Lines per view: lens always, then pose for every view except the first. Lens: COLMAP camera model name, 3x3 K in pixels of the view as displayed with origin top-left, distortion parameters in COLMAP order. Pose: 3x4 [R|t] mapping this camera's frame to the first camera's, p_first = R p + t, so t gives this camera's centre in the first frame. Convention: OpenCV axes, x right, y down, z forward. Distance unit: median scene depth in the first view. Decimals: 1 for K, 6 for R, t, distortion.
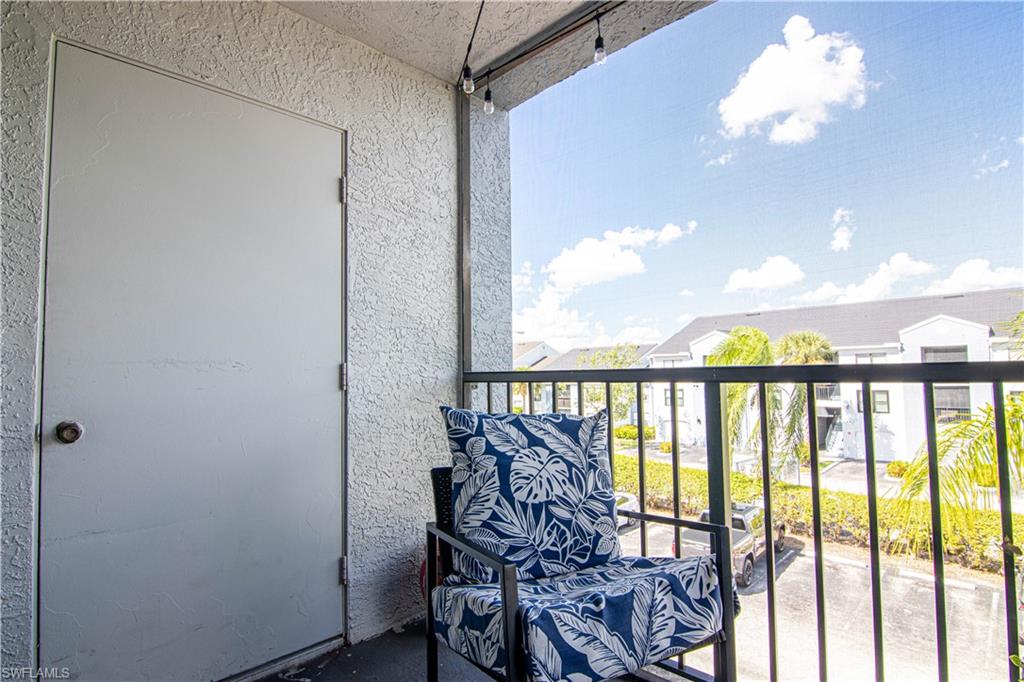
lens RADIAL K [[519.4, 0, 508.7], [0, 519.4, 343.9], [0, 0, 1]] dist [-0.005826, -0.012138]
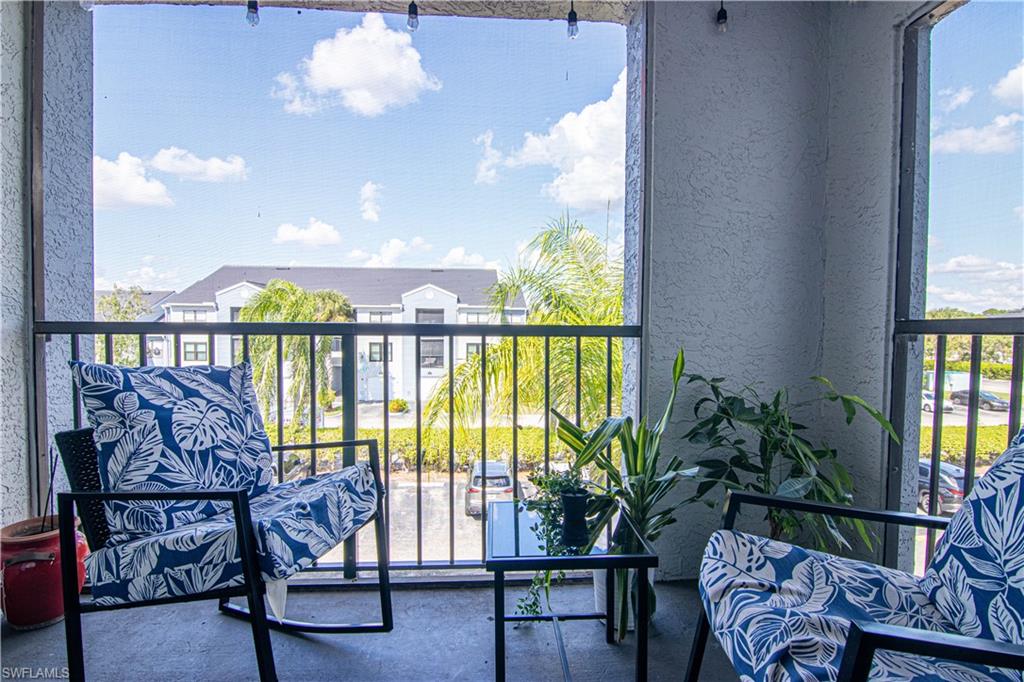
lens RADIAL K [[519.4, 0, 508.7], [0, 519.4, 343.9], [0, 0, 1]] dist [-0.005826, -0.012138]
pose [[0.652206, -0.006917, 0.758010, -0.318333], [-0.061607, 0.996167, 0.062097, -0.007934], [-0.755534, -0.087199, 0.649280, -0.118544]]
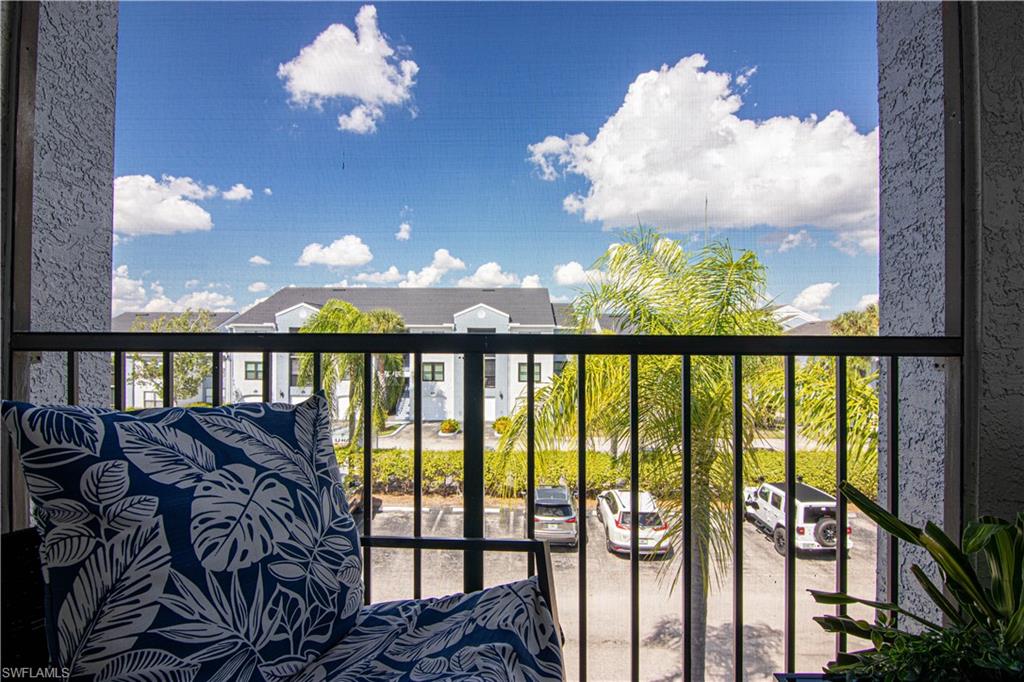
lens RADIAL K [[519.4, 0, 508.7], [0, 519.4, 343.9], [0, 0, 1]] dist [-0.005826, -0.012138]
pose [[0.718776, 0.020383, 0.694943, -0.128836], [-0.057047, 0.997929, 0.029733, 0.033466], [-0.692897, -0.061016, 0.718450, 0.401142]]
